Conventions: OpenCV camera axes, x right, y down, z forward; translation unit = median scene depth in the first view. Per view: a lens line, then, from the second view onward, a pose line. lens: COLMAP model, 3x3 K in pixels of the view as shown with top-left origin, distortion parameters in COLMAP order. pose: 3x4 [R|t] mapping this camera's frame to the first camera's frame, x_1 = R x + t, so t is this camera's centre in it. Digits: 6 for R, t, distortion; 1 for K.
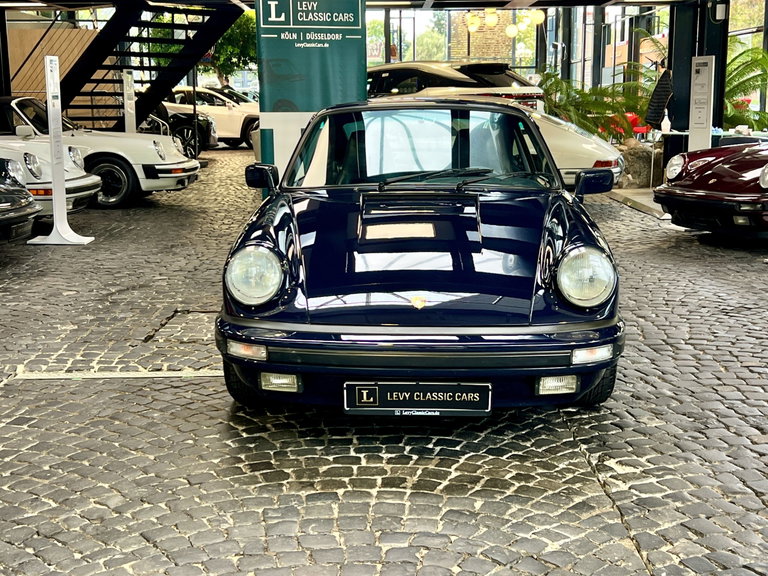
lens RADIAL K [[1086.1, 0, 384.0], [0, 1086.1, 288.0], [0, 0, 1]] dist [0.194790, -0.577187]
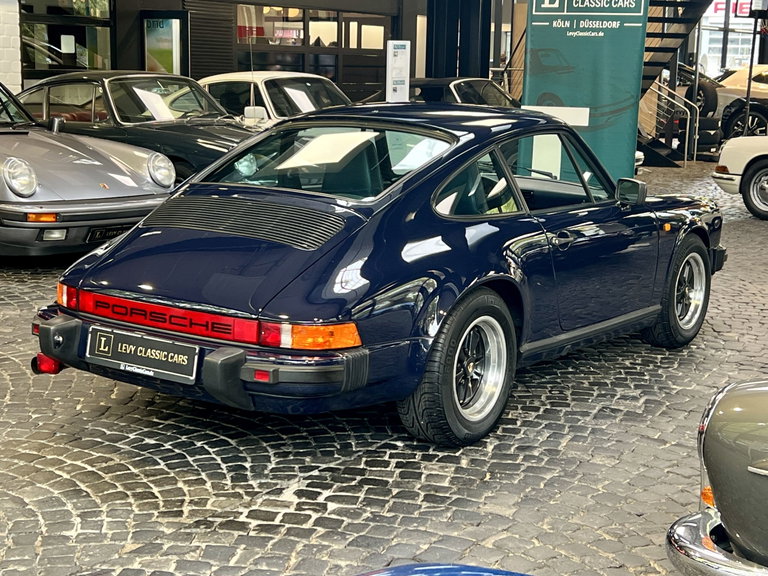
lens RADIAL K [[1254.7, 0, 384.0], [0, 1254.7, 288.0], [0, 0, 1]] dist [0.109856, -0.094572]
pose [[0.818078, 0.126514, -0.561019, 0.644941], [-0.127206, 0.991147, 0.038019, -0.051598], [0.560862, 0.040263, 0.826930, 0.087018]]
